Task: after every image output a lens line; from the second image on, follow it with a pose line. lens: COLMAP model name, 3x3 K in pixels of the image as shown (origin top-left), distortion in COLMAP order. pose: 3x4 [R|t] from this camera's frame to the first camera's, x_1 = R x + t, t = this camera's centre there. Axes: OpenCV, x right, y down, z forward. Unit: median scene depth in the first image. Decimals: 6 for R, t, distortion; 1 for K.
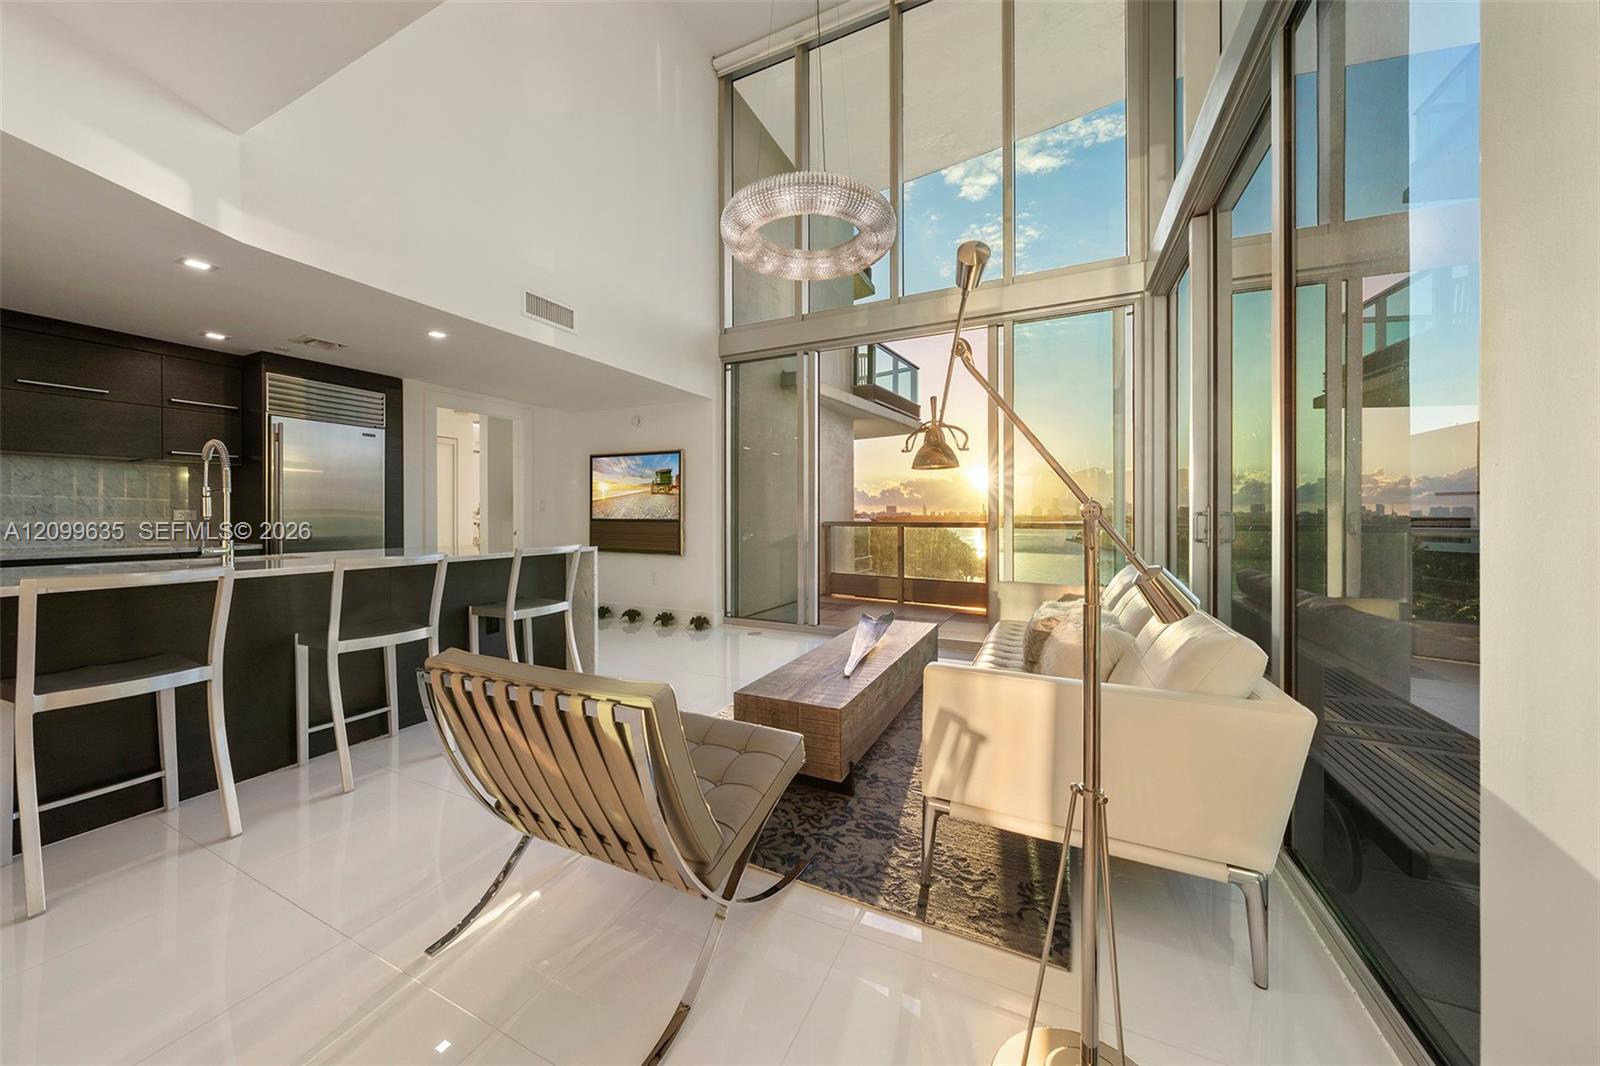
lens RADIAL K [[550.2, 0, 797.8], [0, 550.2, 512.5], [0, 0, 1]] dist [0.000857, 0.000265]
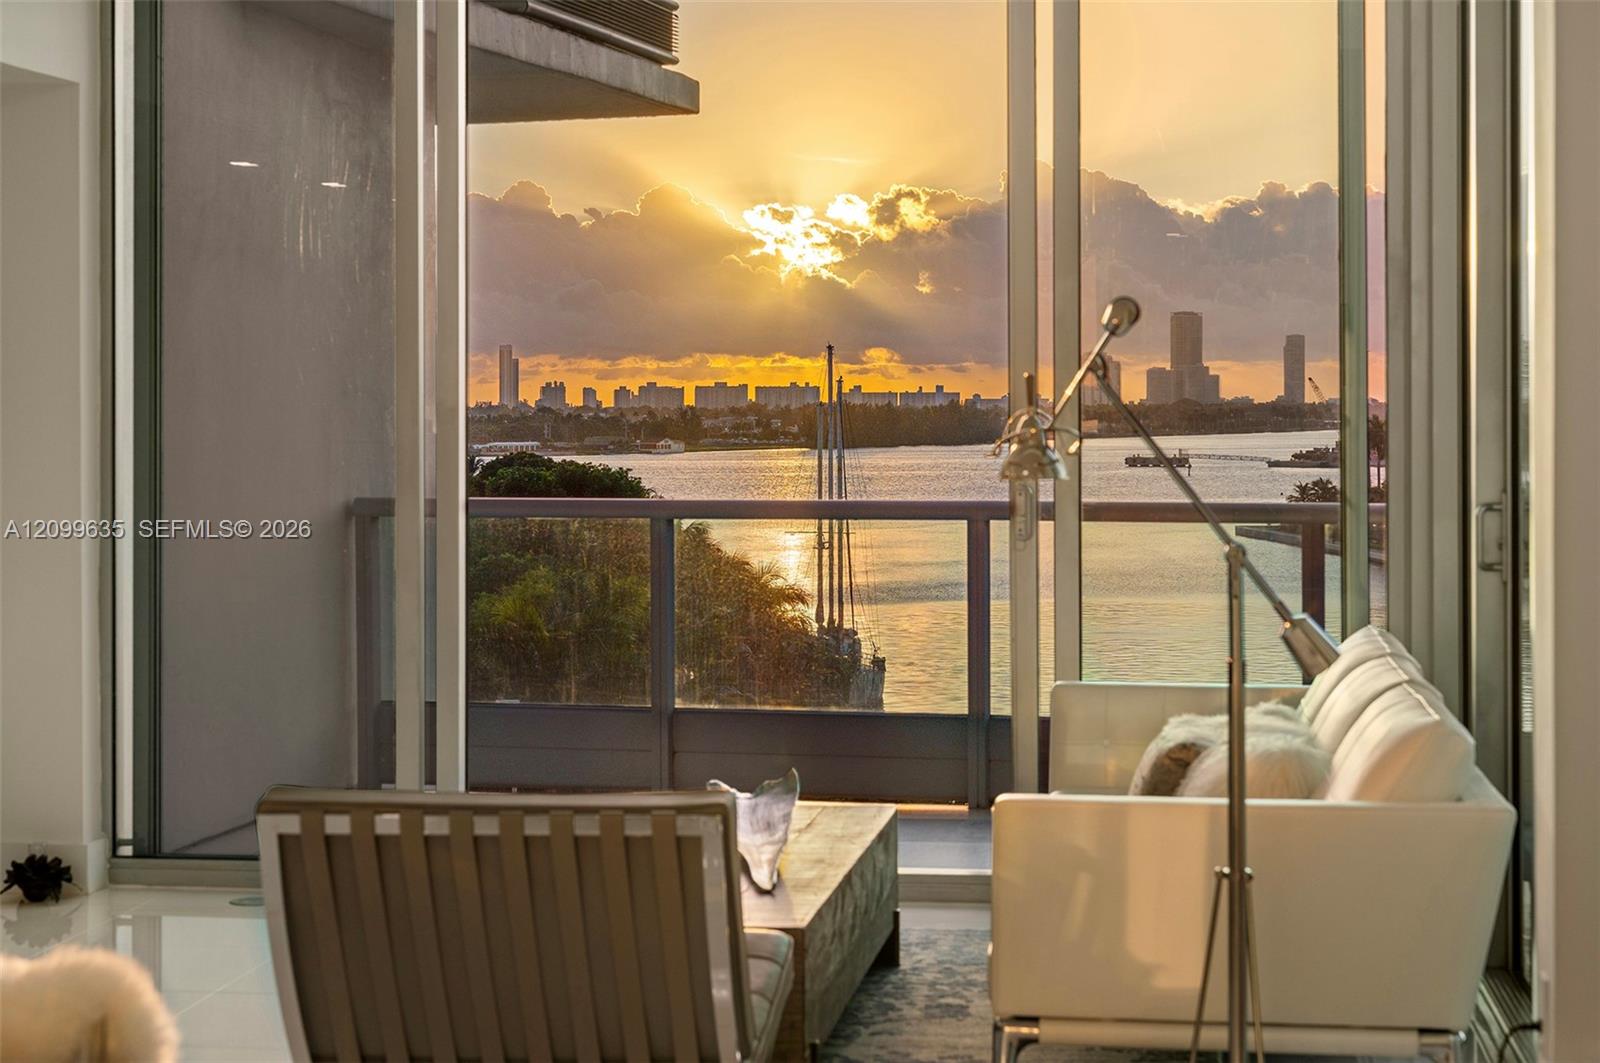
lens RADIAL K [[3215.7, 0, 791.7], [0, 3215.7, 419.8], [0, 0, 1]] dist [0.025919, -0.121976]
pose [[0.950167, -0.004787, 0.311704, -0.326939], [0.001993, 0.999955, 0.009282, -0.049366], [-0.311734, -0.008198, 0.950134, -0.686839]]
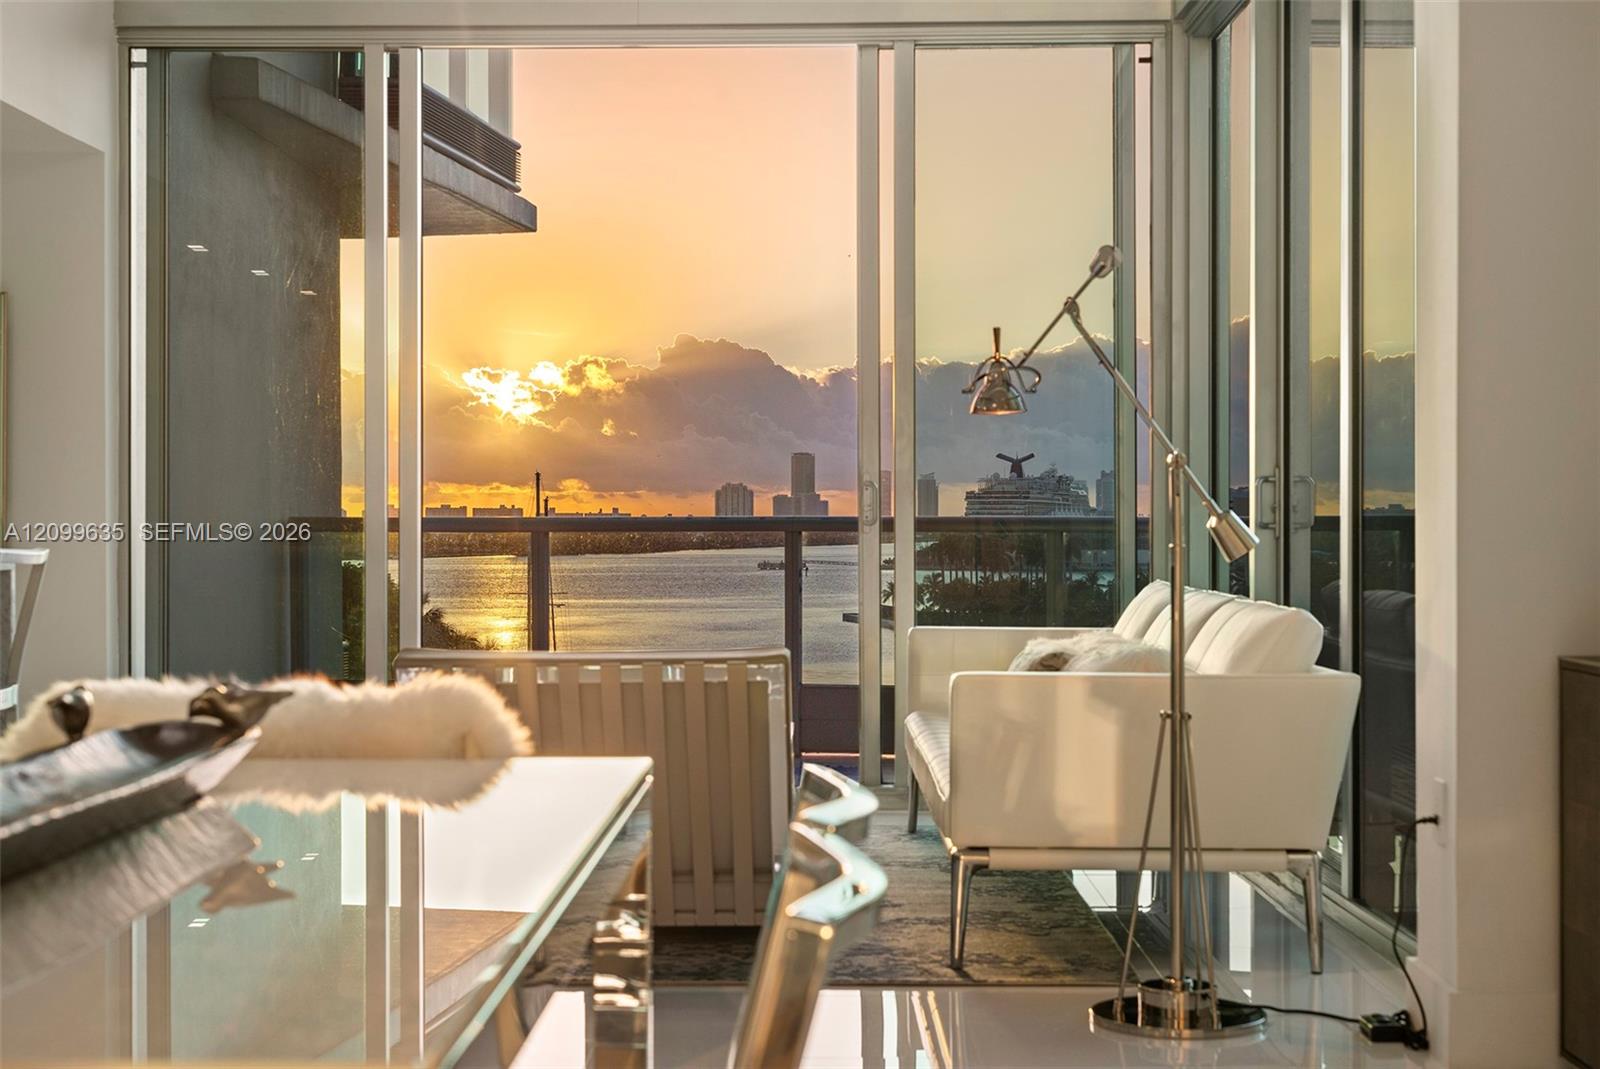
lens RADIAL K [[2461.3, 0, 800.0], [0, 2461.3, 534.5], [0, 0, 1]] dist [0.020468, 0.027322]
pose [[0.904963, -0.004546, 0.425465, -0.424218], [0.000994, 0.999963, 0.008571, 0.020056], [-0.425488, -0.007334, 0.904934, -0.592217]]
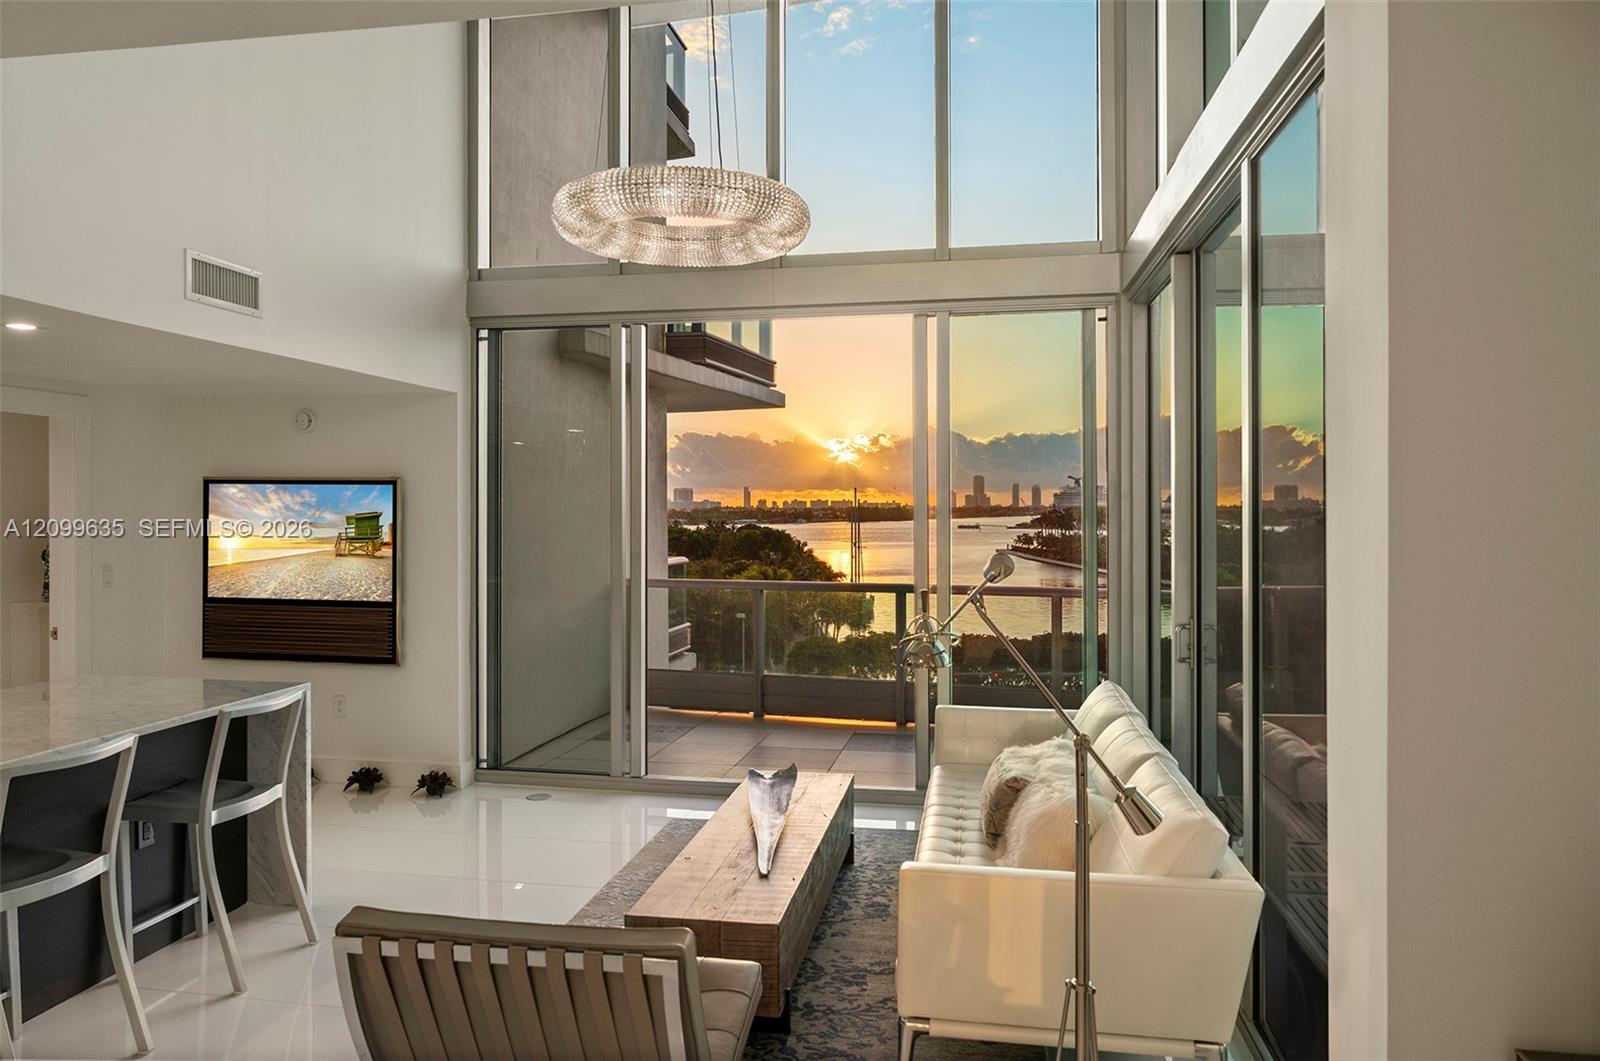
lens RADIAL K [[1087.0, 0, 791.0], [0, 1087.0, 496.5], [0, 0, 1]] dist [-0.009091, -0.003255]
pose [[0.964186, 0.000282, 0.265227, -0.121794], [0.000938, 0.999990, -0.004473, -0.093764], [-0.265226, 0.004562, 0.964175, -0.190649]]
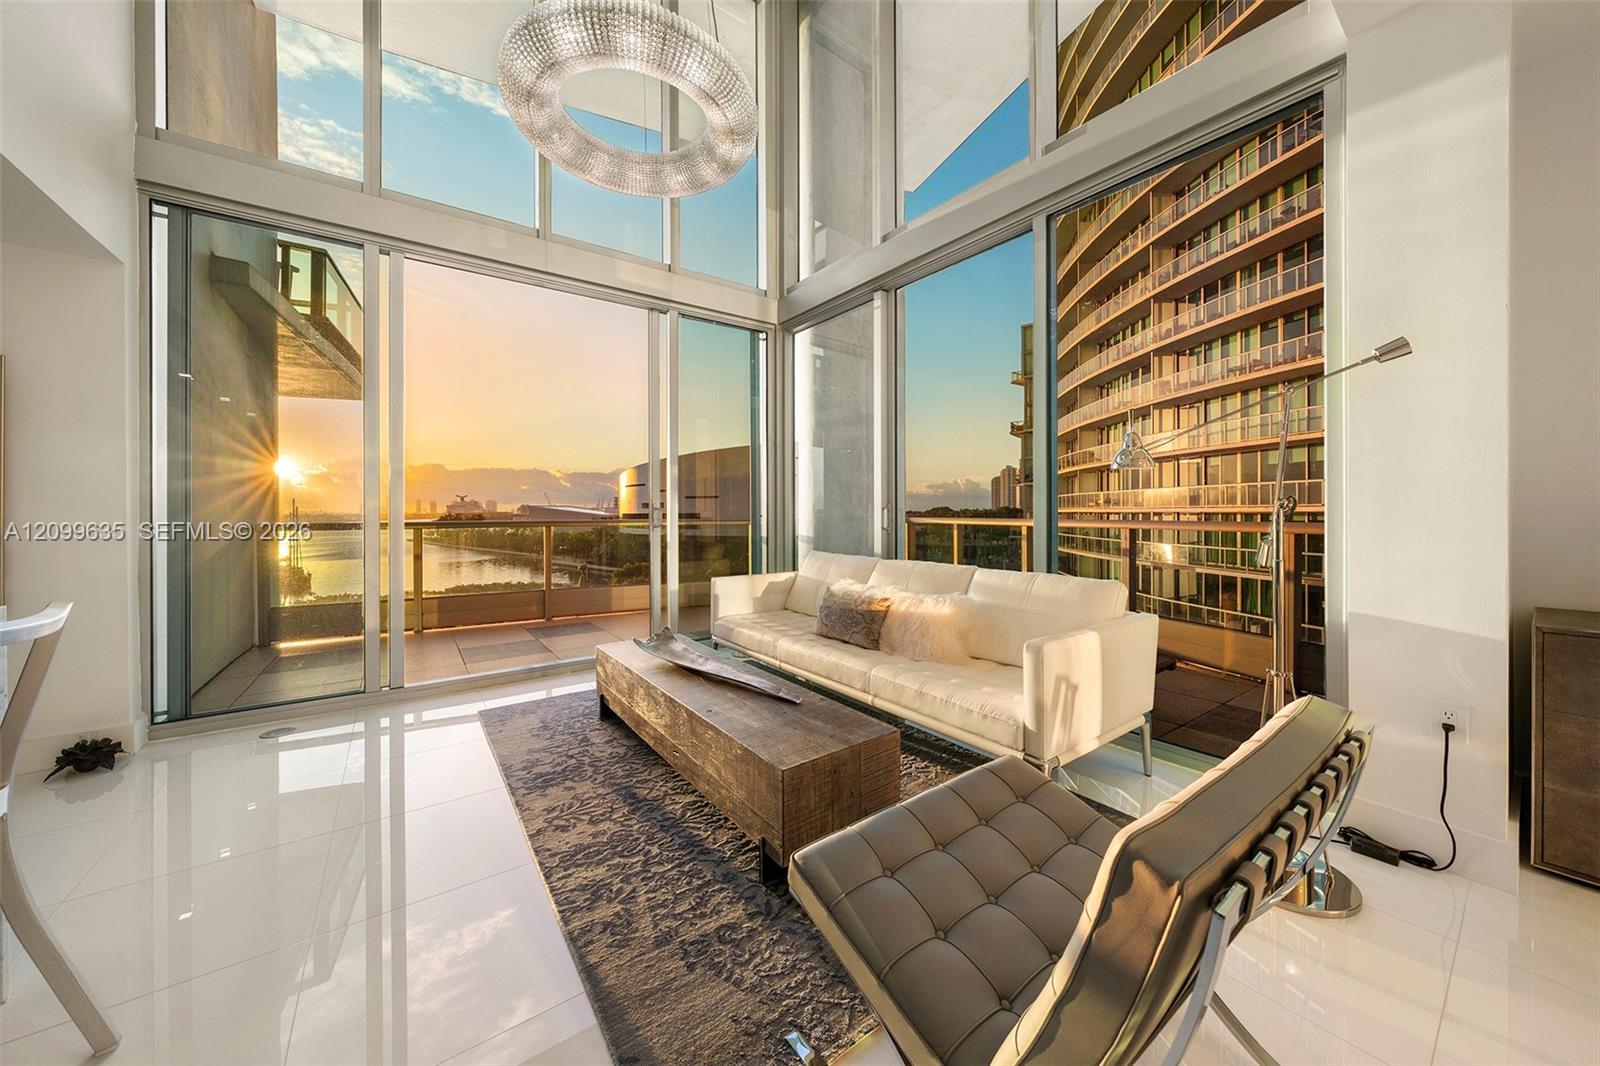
lens RADIAL K [[550.2, 0, 797.8], [0, 550.2, 512.5], [0, 0, 1]] dist [0.000857, 0.000265]
pose [[0.471606, -0.006566, 0.881785, -0.302782], [0.003864, 0.999978, 0.005380, 0.002810], [-0.881801, 0.000870, 0.471621, 0.283240]]
